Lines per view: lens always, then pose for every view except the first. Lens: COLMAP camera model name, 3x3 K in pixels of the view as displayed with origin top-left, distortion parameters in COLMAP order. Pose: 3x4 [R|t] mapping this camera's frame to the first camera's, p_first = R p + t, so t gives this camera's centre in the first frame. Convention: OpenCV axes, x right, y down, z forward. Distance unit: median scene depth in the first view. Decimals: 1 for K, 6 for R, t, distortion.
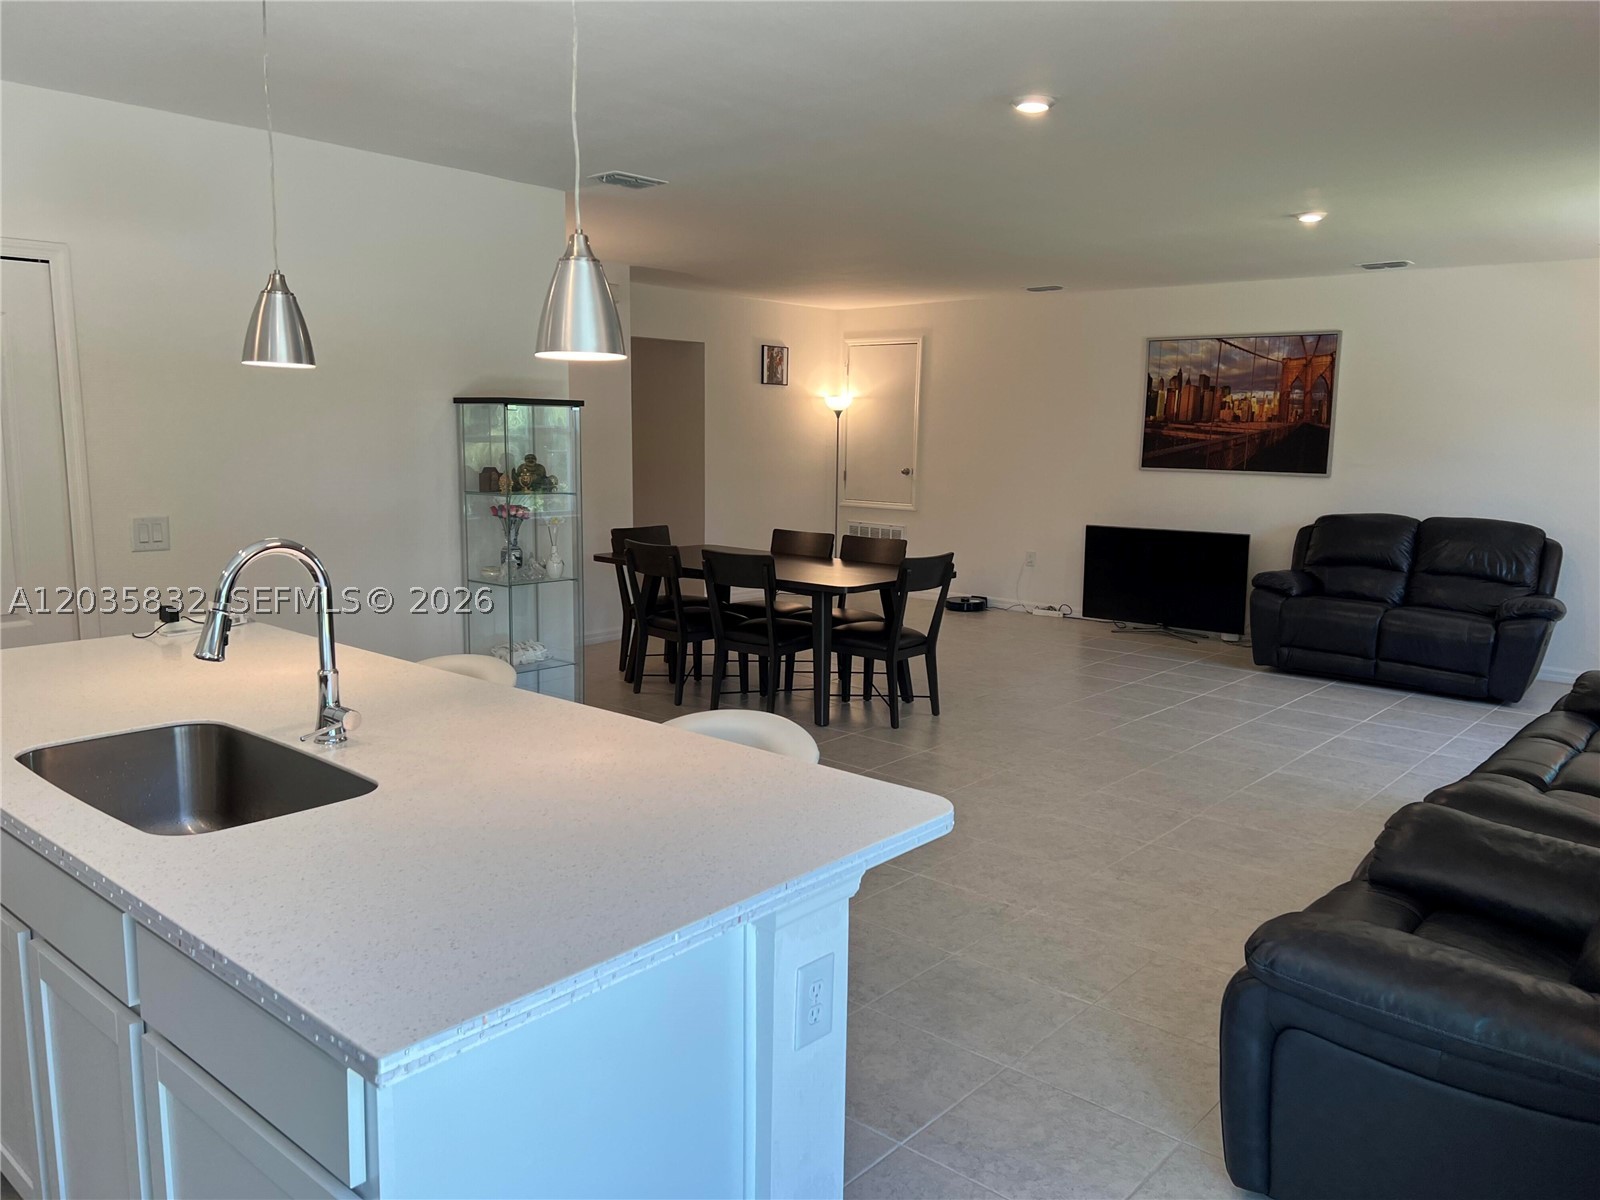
lens RADIAL K [[1219.6, 0, 800.0], [0, 1219.6, 600.0], [0, 0, 1]] dist [0.076762, -0.096676]
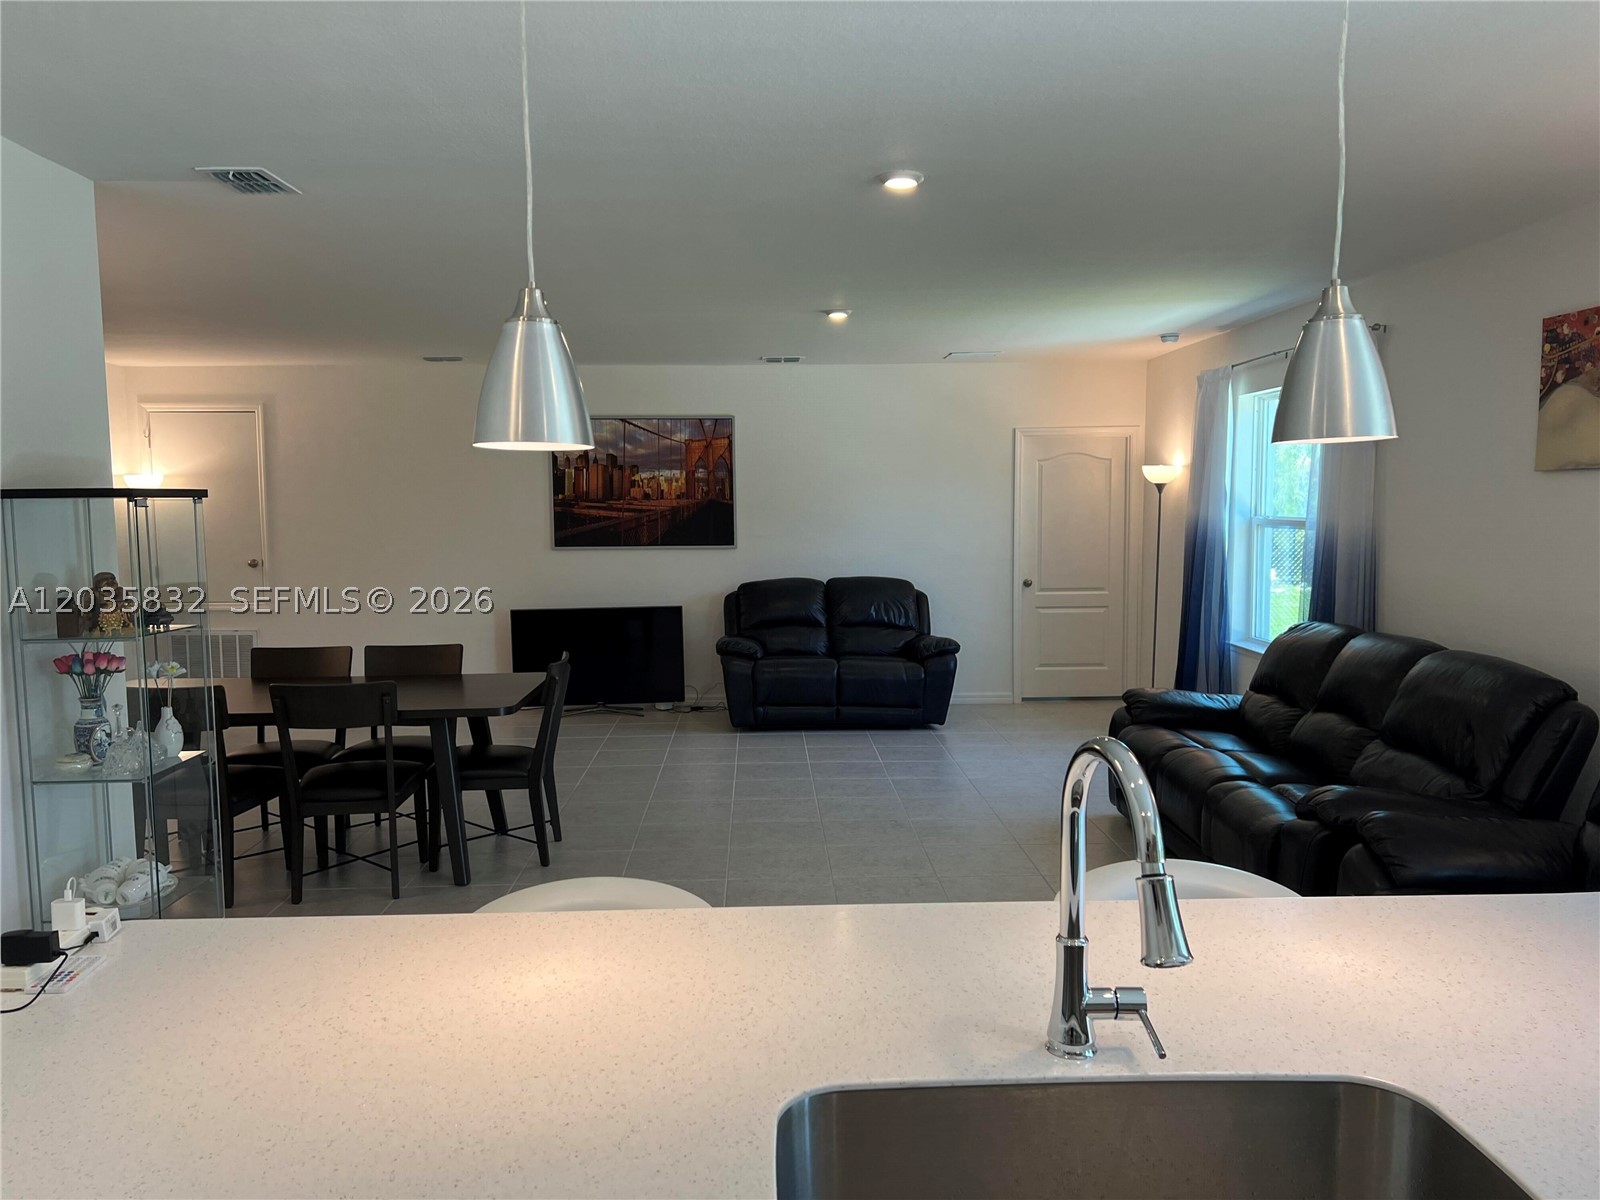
lens RADIAL K [[1201.0, 0, 783.3], [0, 1201.0, 618.6], [0, 0, 1]] dist [0.084391, -0.124981]
pose [[0.724041, -0.090246, 0.683828, -0.271761], [0.118194, 0.992973, 0.005900, -0.037950], [-0.679555, 0.076553, 0.729619, 0.191896]]
